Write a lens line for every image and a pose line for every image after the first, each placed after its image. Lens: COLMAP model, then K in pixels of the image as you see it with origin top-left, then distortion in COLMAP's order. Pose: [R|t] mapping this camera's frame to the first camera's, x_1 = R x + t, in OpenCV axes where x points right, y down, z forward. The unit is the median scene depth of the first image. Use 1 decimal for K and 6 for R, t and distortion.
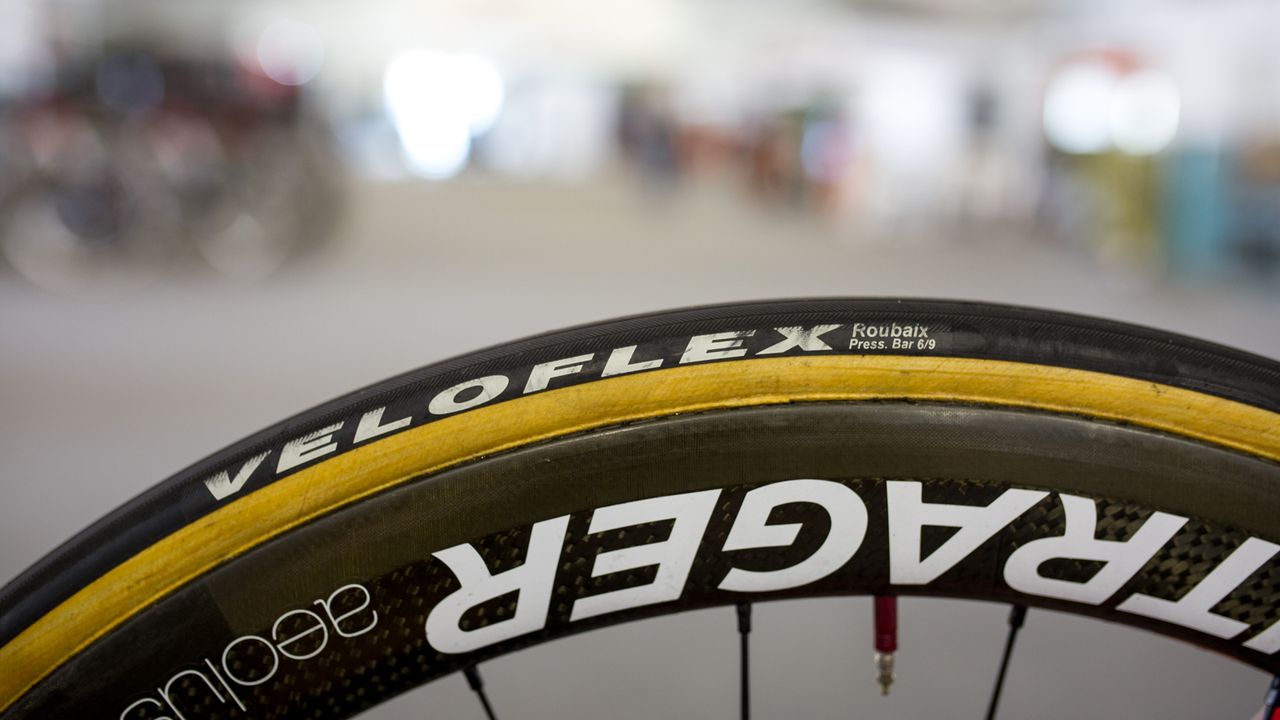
lens RADIAL K [[1318.3, 0, 633.6], [0, 1318.3, 319.6], [0, 0, 1]] dist [-0.057952, 0.041157]
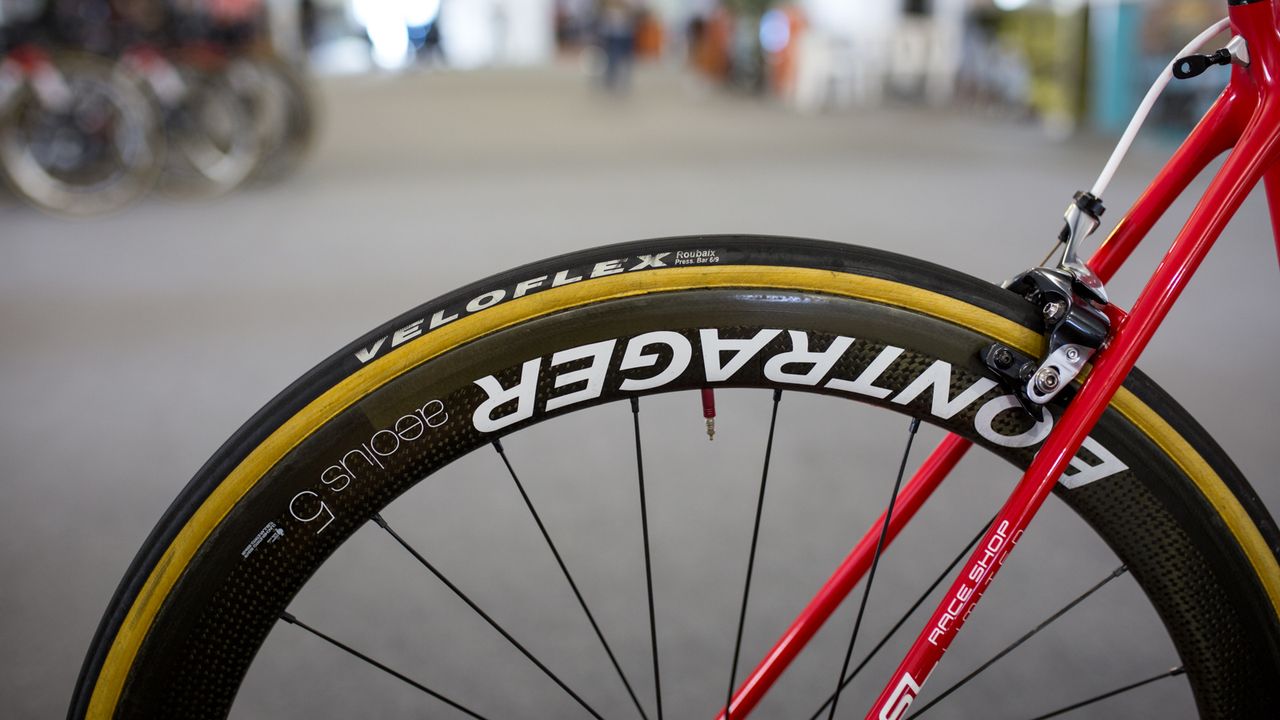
lens RADIAL K [[1318.3, 0, 633.6], [0, 1318.3, 319.6], [0, 0, 1]] dist [-0.057952, 0.041157]
pose [[0.997418, -0.069629, 0.017560, 0.059310], [0.067797, 0.993696, 0.089283, -0.075906], [-0.023666, -0.087862, 0.995851, -0.973130]]
